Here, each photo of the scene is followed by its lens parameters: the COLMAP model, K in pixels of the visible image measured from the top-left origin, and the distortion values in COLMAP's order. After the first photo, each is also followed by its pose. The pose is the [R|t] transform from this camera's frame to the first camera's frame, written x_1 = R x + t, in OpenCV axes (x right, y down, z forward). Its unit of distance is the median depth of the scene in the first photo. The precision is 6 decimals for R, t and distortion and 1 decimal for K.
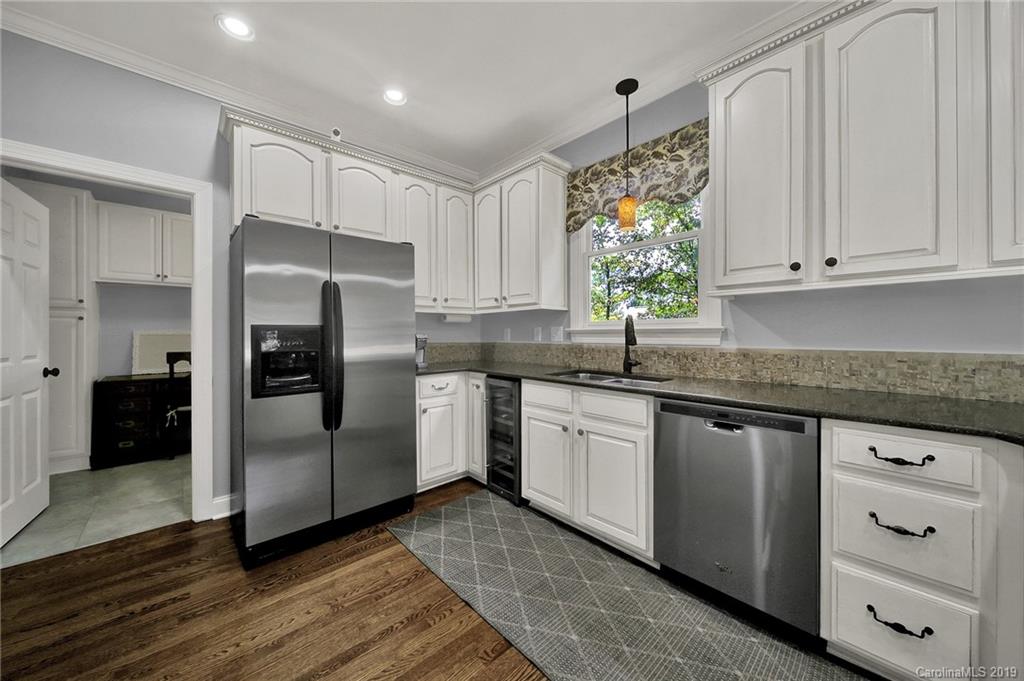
lens RADIAL K [[366.0, 0, 509.6], [0, 366.0, 333.3], [0, 0, 1]] dist [0.000911, -0.000232]
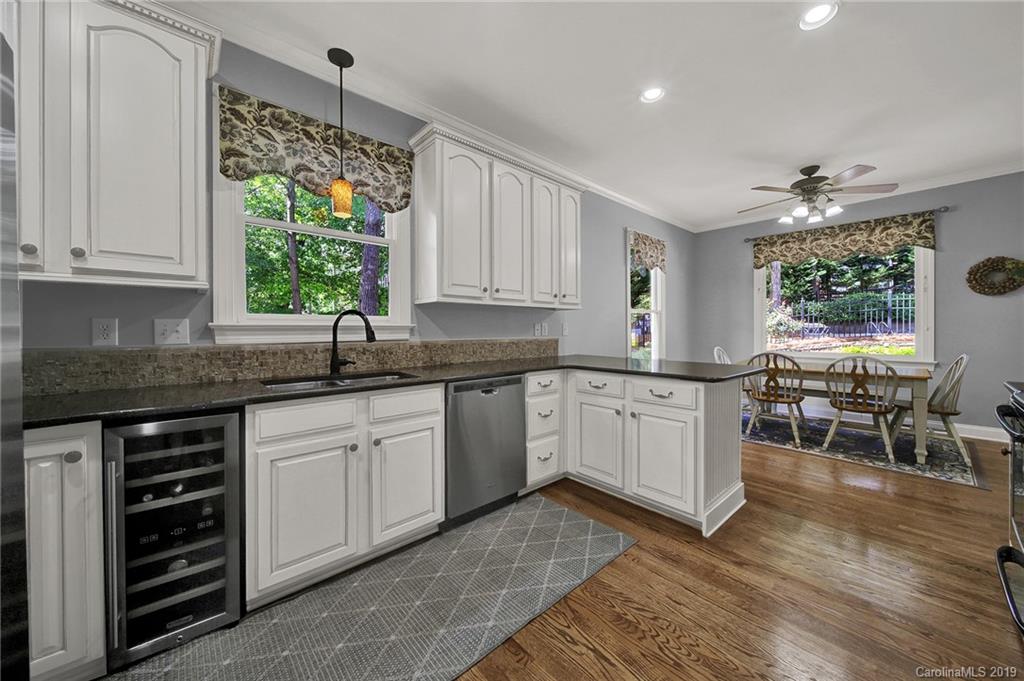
lens RADIAL K [[366.0, 0, 509.4], [0, 366.0, 332.8], [0, 0, 1]] dist [0.000911, -0.000232]
pose [[0.008196, -0.002881, 0.999962, -0.636542], [0.005349, 0.999982, 0.002837, 0.007329], [-0.999952, 0.005326, 0.008211, 0.632510]]
